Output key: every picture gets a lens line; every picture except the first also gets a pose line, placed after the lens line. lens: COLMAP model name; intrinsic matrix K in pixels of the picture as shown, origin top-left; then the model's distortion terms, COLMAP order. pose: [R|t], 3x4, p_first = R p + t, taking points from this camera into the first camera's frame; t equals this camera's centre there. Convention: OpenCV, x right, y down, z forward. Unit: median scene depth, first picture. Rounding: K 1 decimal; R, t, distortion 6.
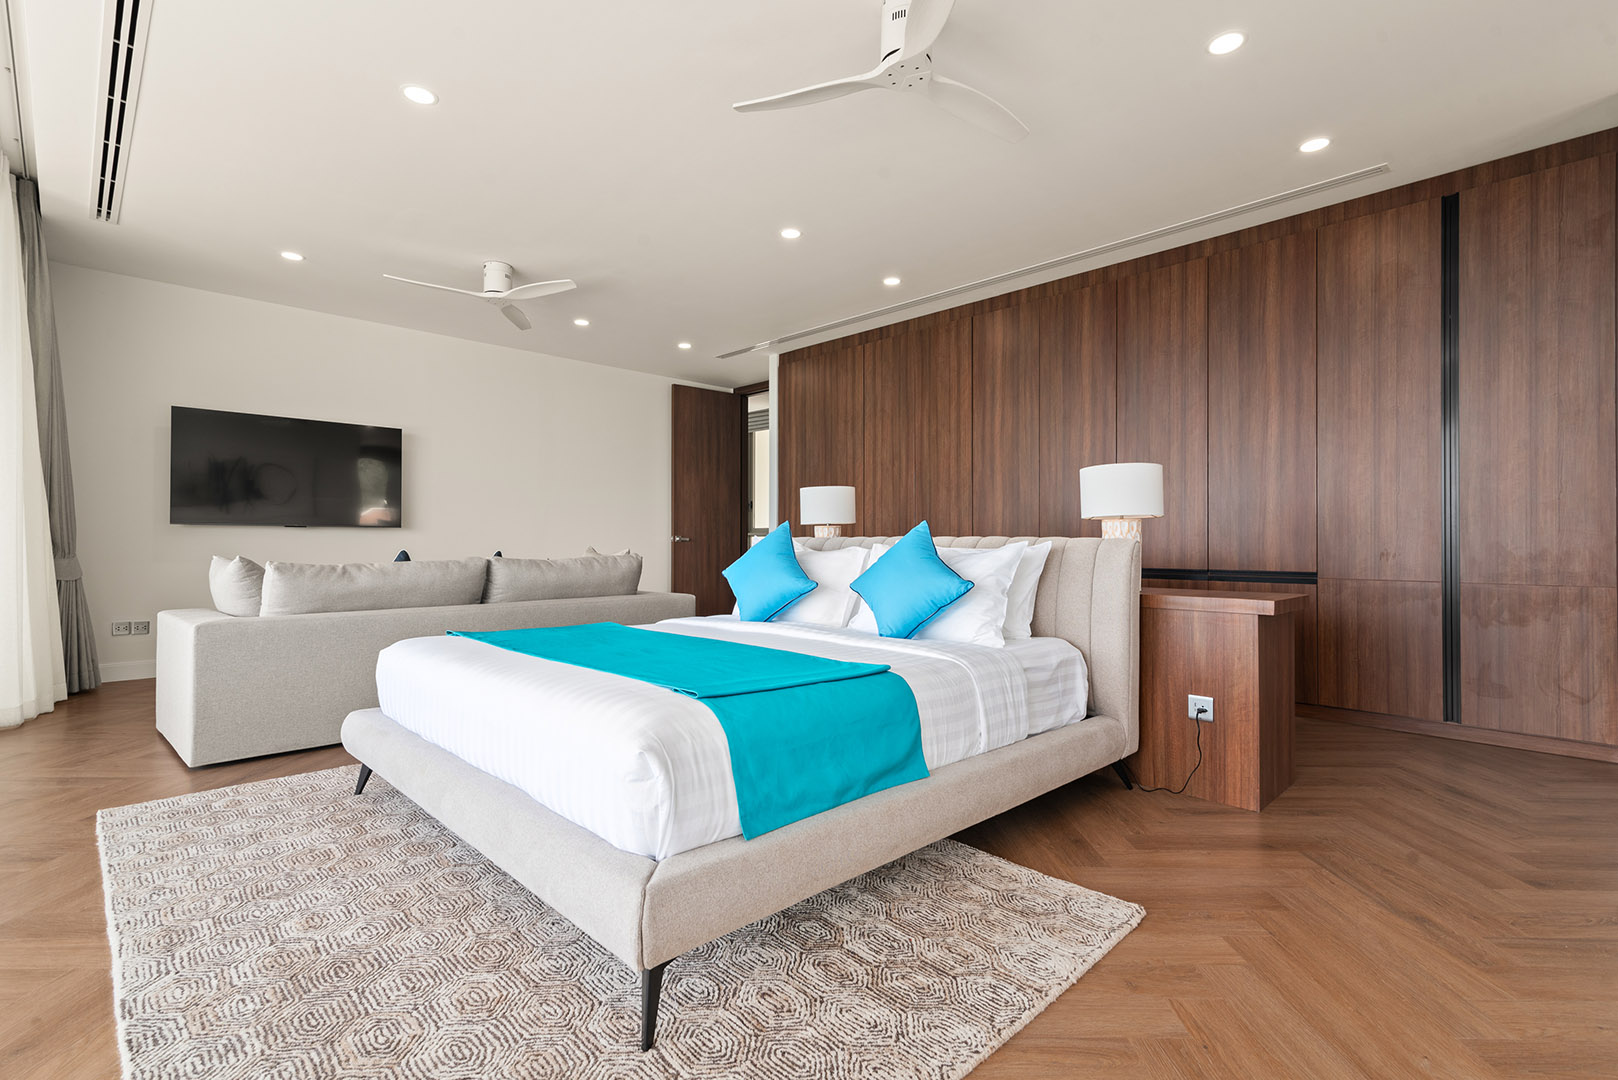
lens RADIAL K [[742.2, 0, 816.5], [0, 742.2, 543.2], [0, 0, 1]] dist [0.009244, -0.000738]
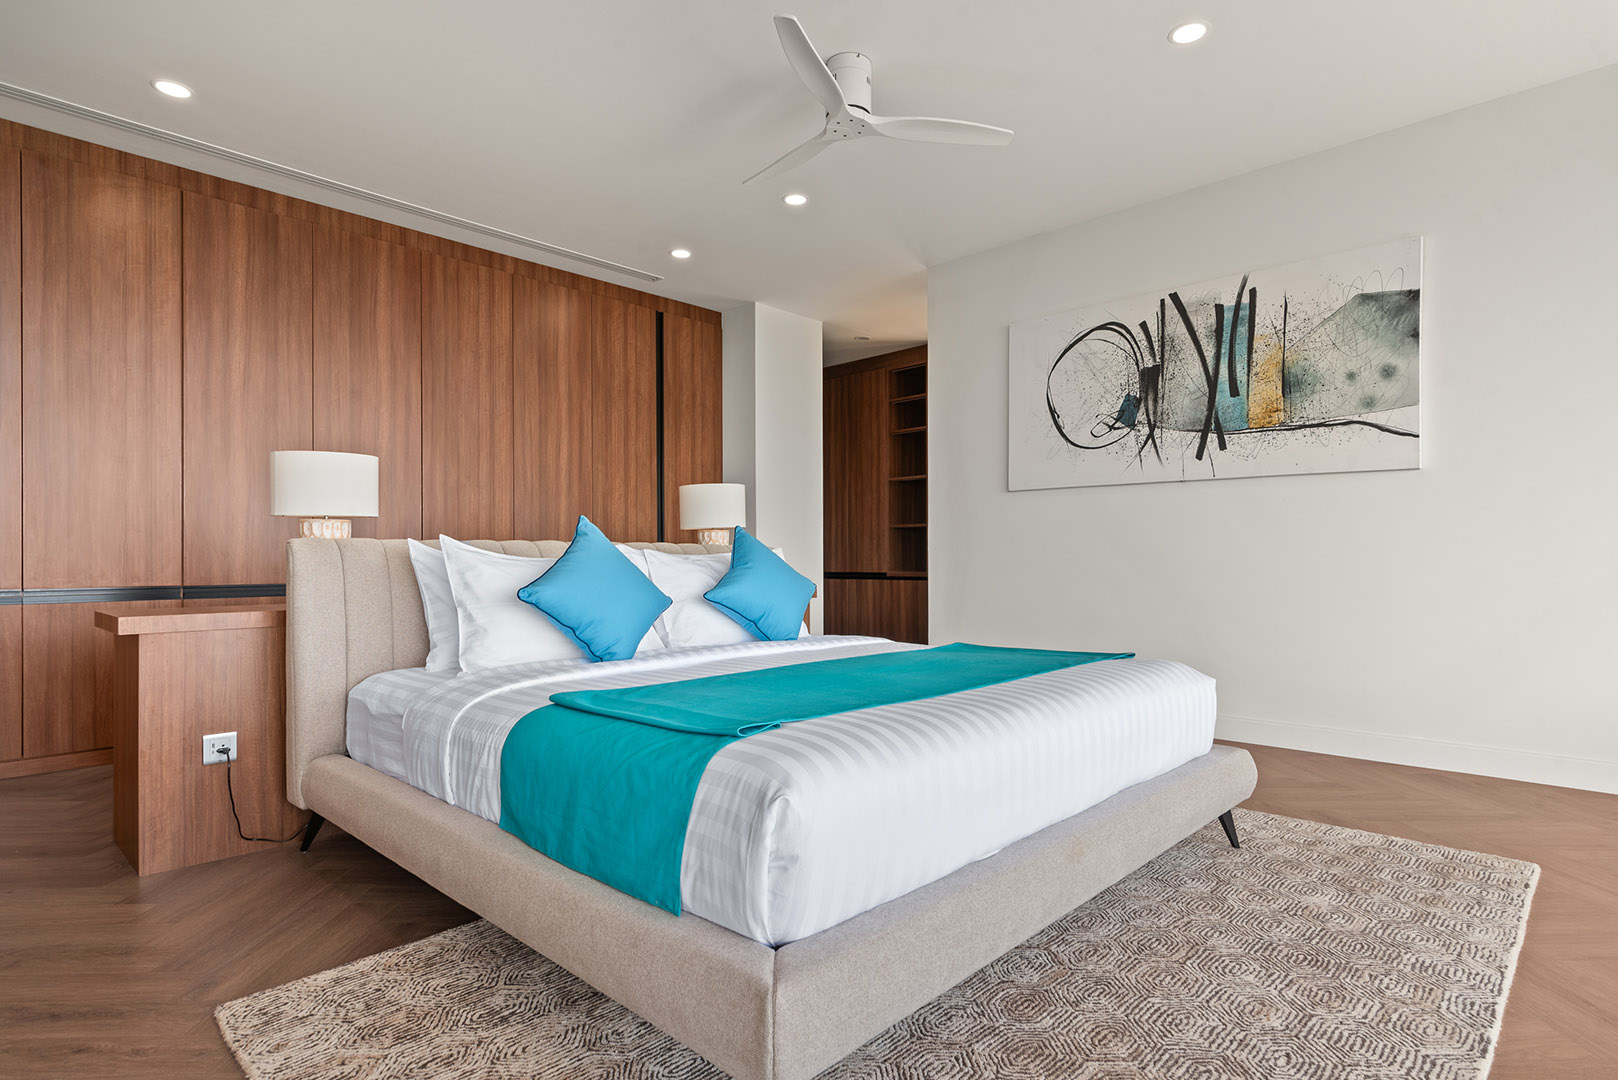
lens RADIAL K [[849.4, 0, 809.6], [0, 849.4, 548.8], [0, 0, 1]] dist [0.010682, -0.000834]
pose [[-0.023284, 0.009870, 0.999680, -0.799140], [0.004098, 0.999944, -0.009777, 0.009484], [-0.999720, 0.003869, -0.023323, 0.754584]]
